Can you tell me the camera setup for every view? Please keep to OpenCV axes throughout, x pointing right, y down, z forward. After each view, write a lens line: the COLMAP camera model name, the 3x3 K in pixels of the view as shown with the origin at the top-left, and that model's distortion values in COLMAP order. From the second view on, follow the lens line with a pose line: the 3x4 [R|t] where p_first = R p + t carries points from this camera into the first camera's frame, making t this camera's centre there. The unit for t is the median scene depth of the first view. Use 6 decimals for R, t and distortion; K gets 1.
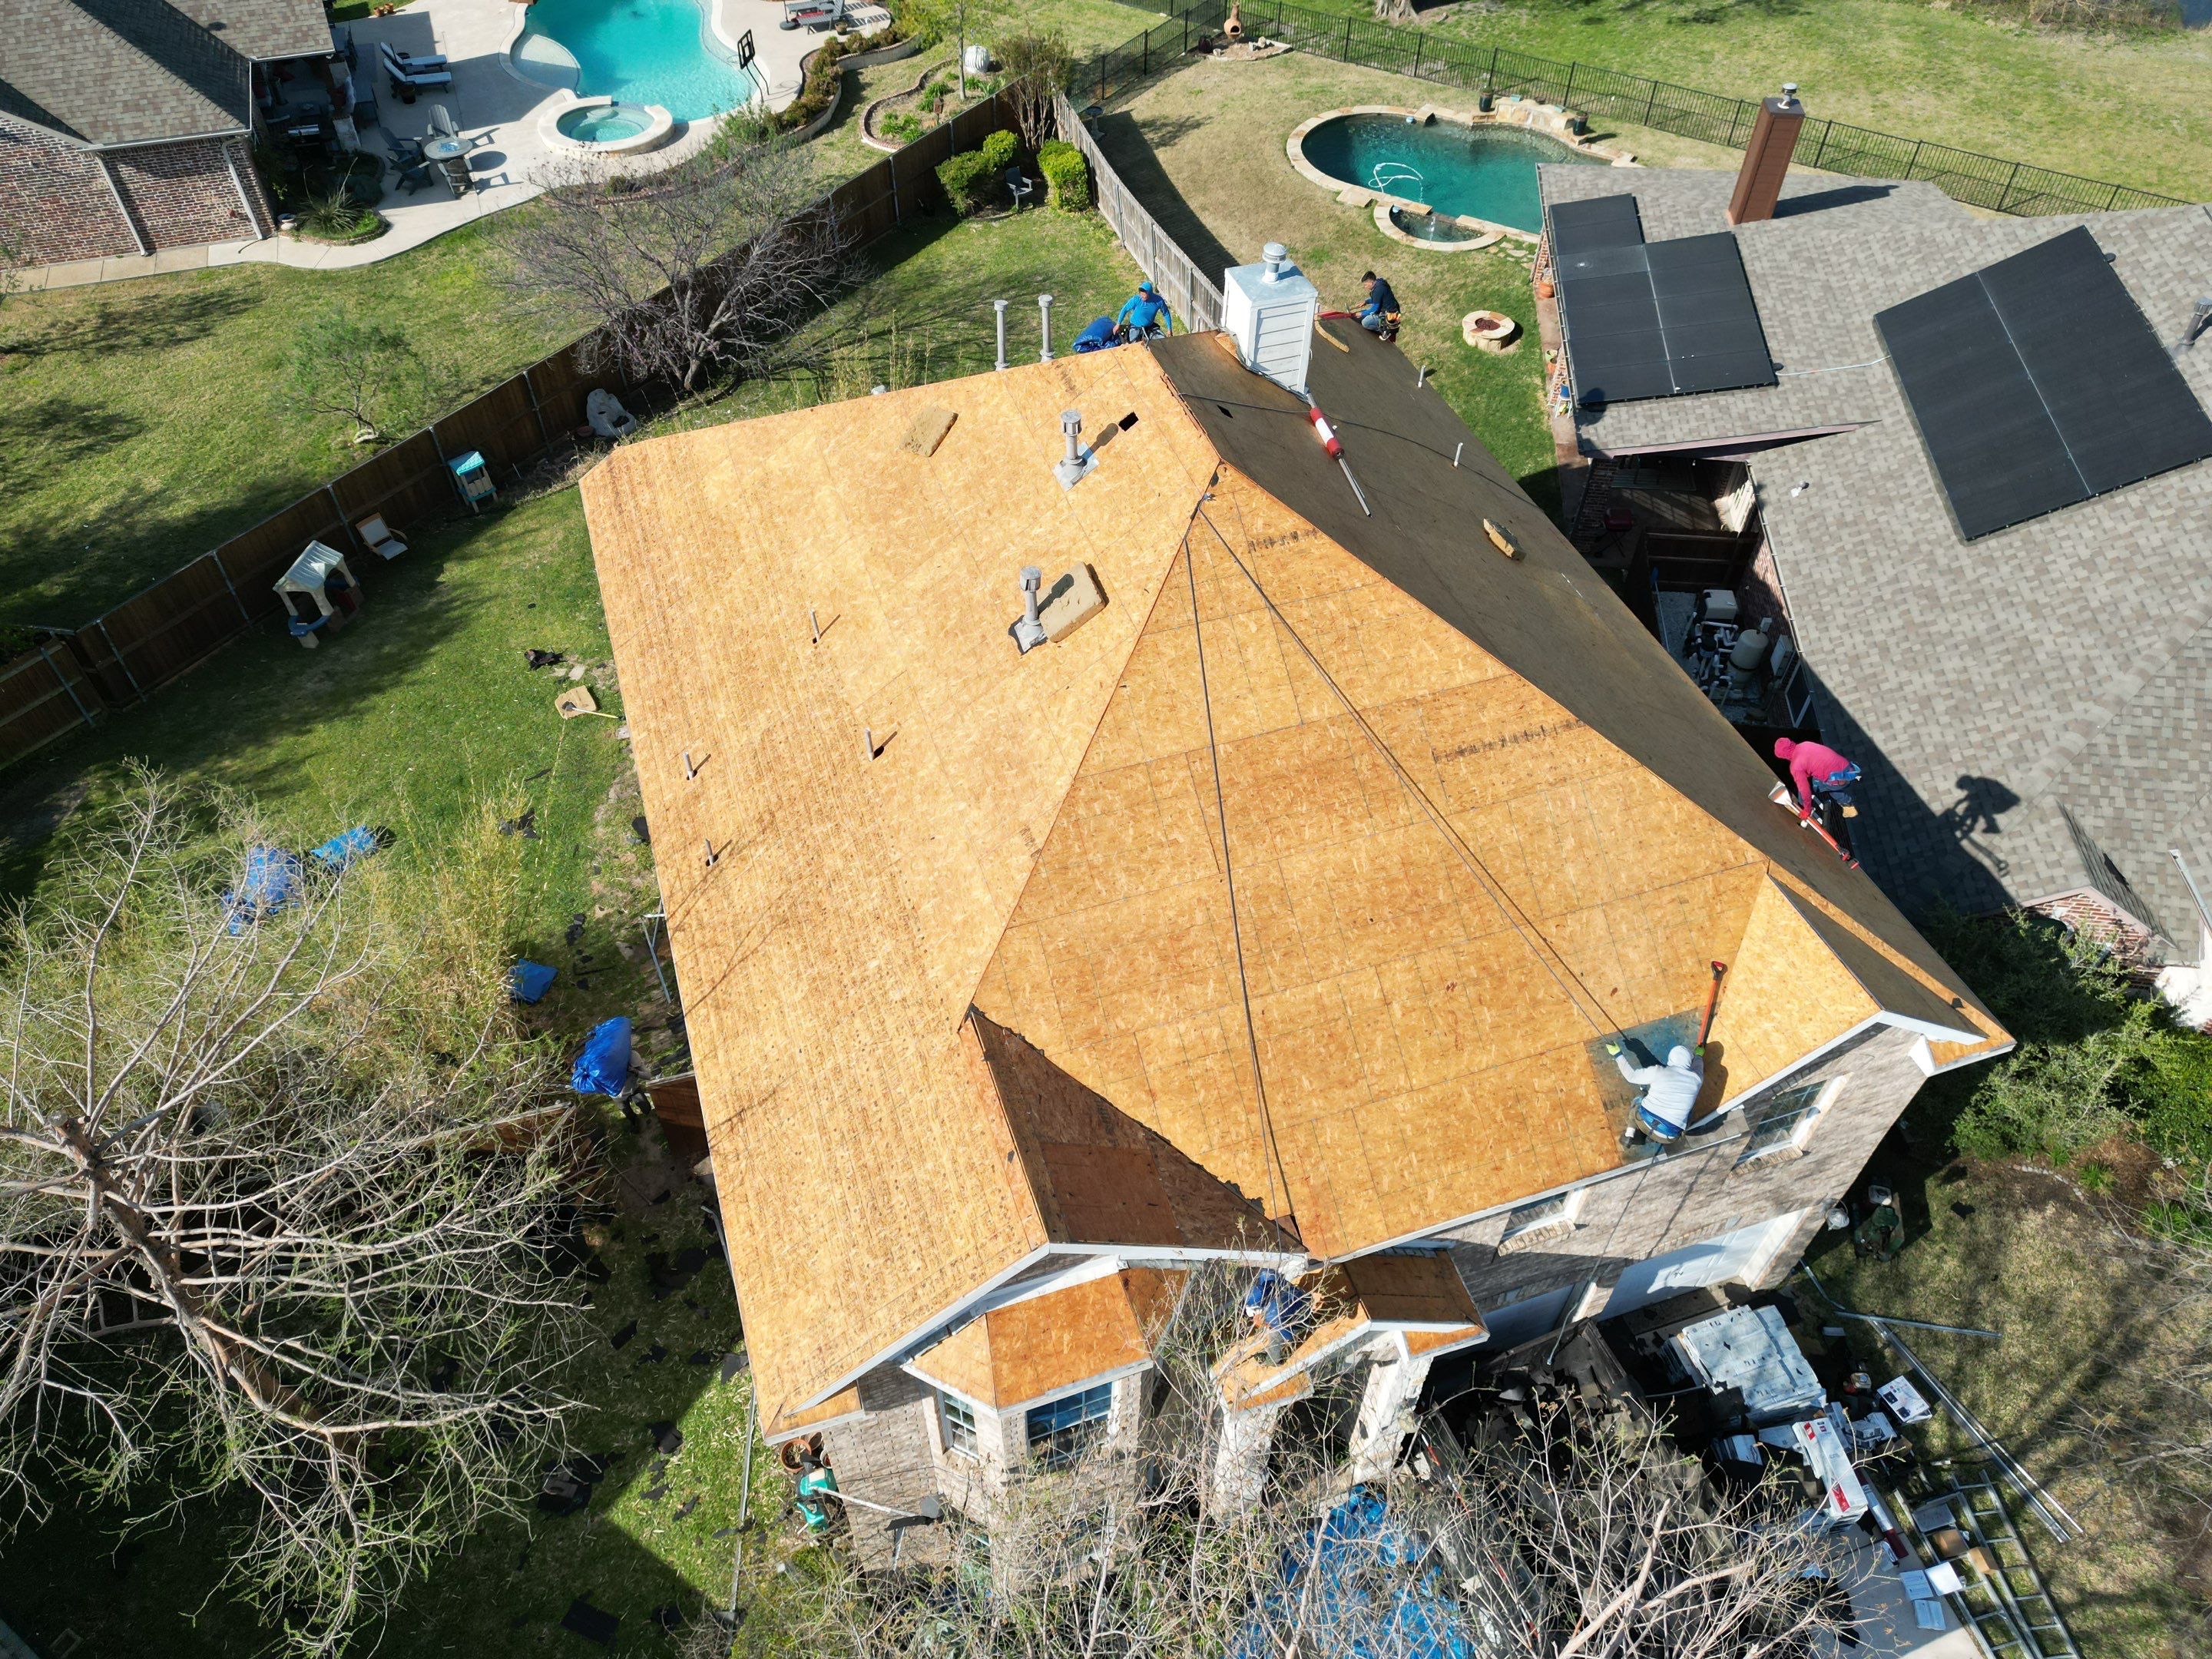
lens RADIAL K [[1563.3, 0, 1101.2], [0, 1563.3, 828.3], [0, 0, 1]] dist [0.045074, -0.024414]
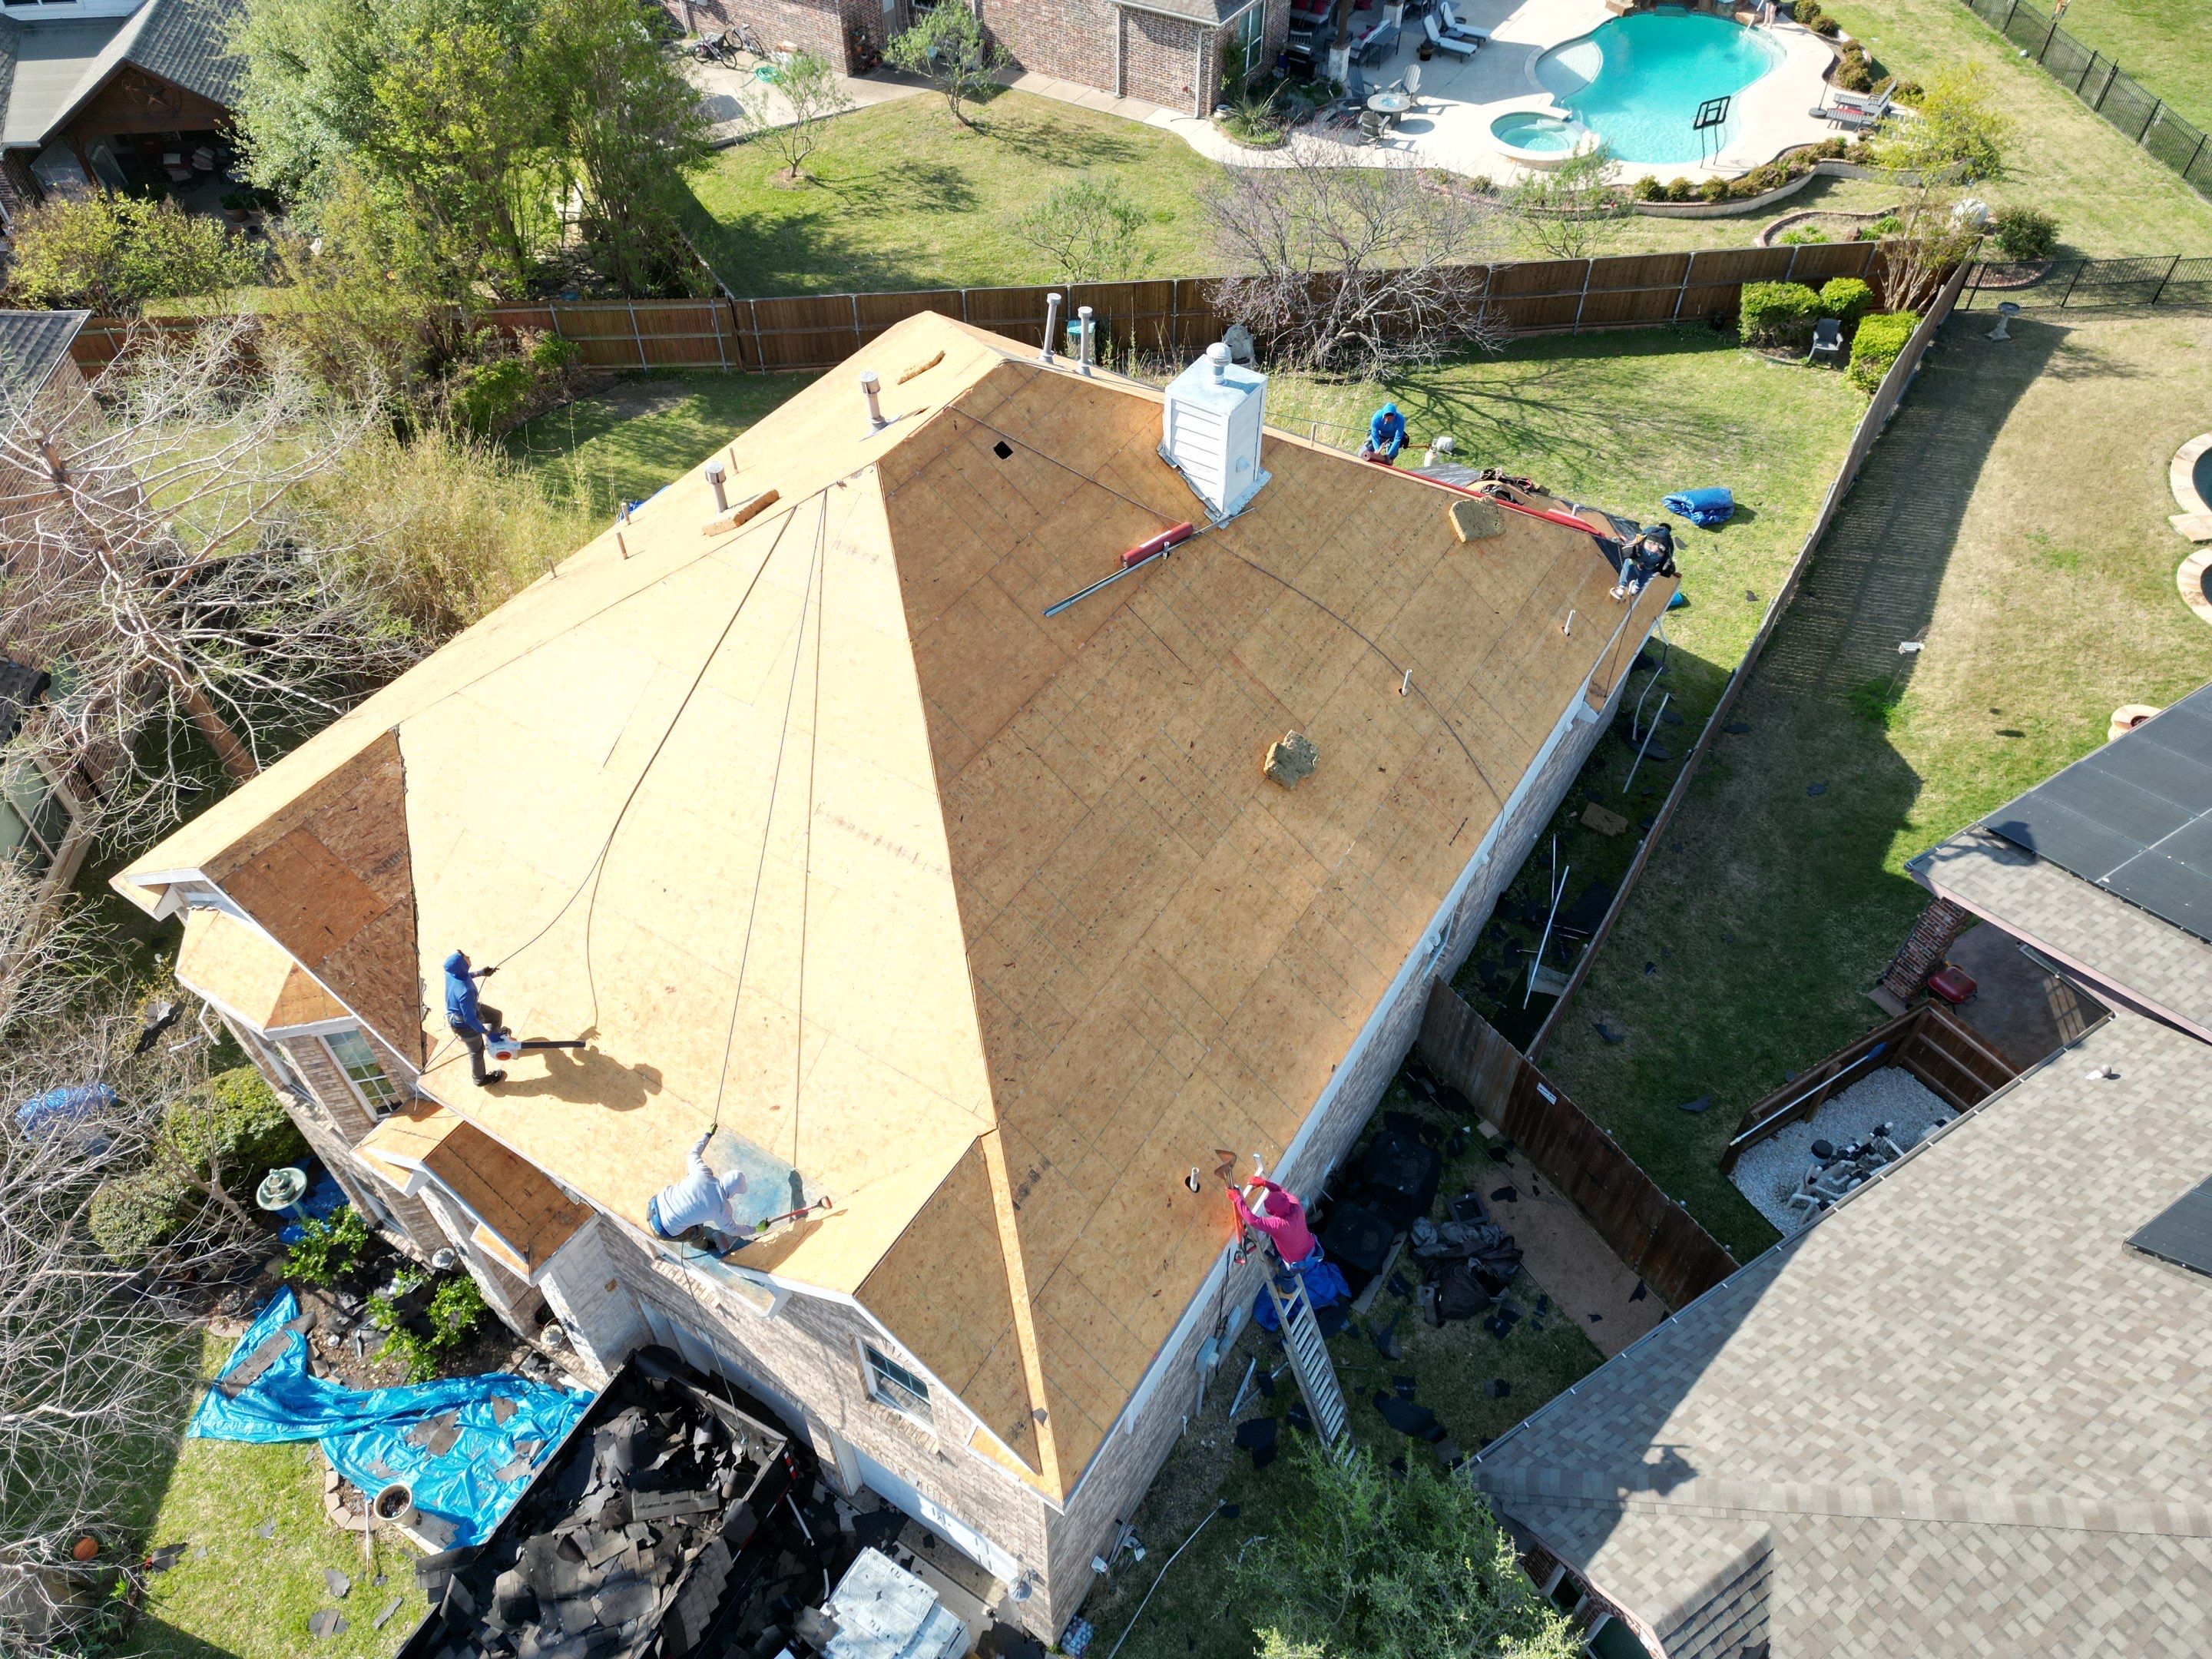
lens RADIAL K [[1563.3, 0, 1098.0], [0, 1563.3, 832.5], [0, 0, 1]] dist [0.045074, -0.024414]
pose [[0.625468, 0.568048, -0.534894, 0.346863], [-0.569924, 0.800824, 0.184032, -0.127672], [0.532895, 0.189743, 0.824633, 0.115368]]
